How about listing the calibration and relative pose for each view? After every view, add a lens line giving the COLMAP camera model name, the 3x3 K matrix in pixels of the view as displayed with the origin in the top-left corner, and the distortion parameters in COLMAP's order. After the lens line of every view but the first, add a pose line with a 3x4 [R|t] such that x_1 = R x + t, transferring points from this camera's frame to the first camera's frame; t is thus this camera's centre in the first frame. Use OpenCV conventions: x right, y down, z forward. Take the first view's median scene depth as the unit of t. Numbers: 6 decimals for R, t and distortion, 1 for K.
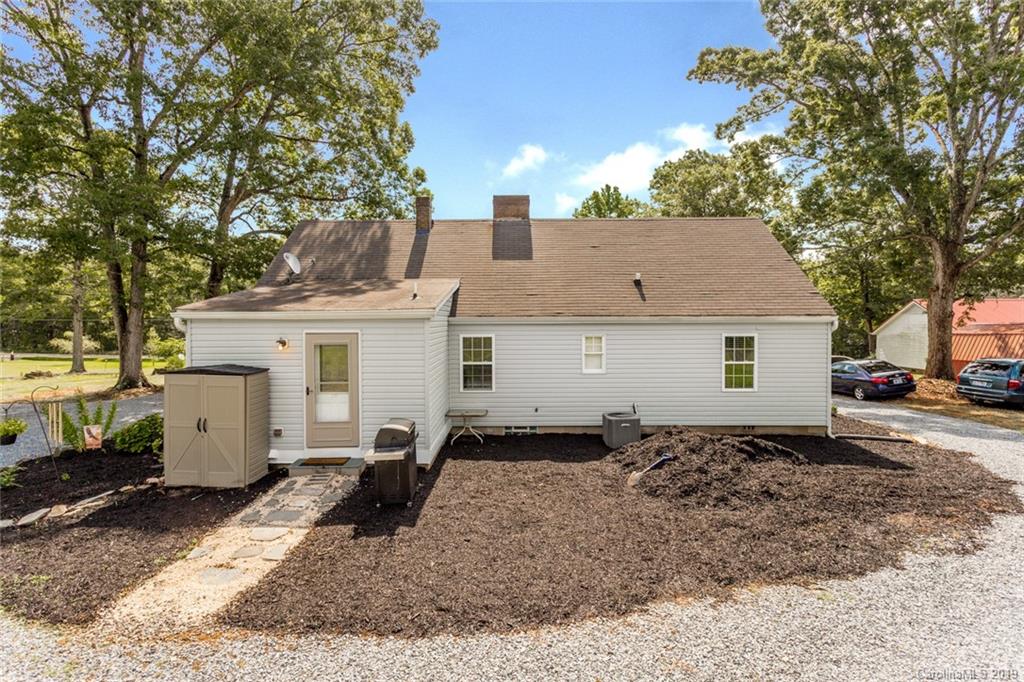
lens RADIAL K [[496.1, 0, 507.7], [0, 496.1, 334.0], [0, 0, 1]] dist [0.008093, -0.000085]
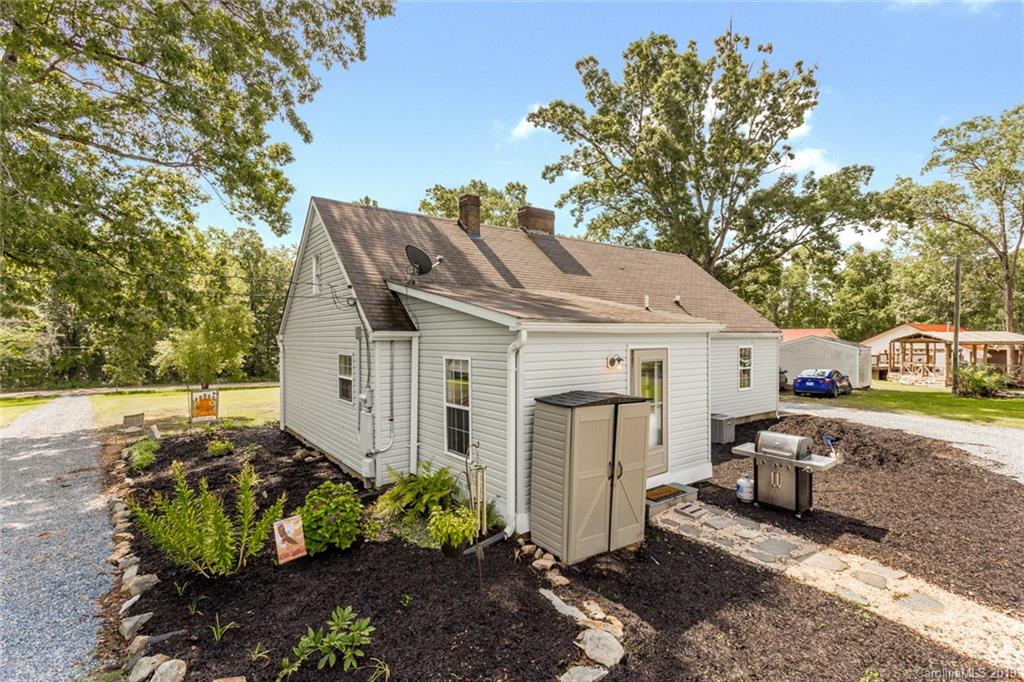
lens RADIAL K [[496.1, 0, 509.5], [0, 496.1, 351.4], [0, 0, 1]] dist [0.008093, -0.000085]
pose [[0.793944, -0.017142, 0.607749, -1.234139], [0.017749, 0.999830, 0.005014, -0.006159], [-0.607732, 0.006806, 0.794113, 0.506167]]
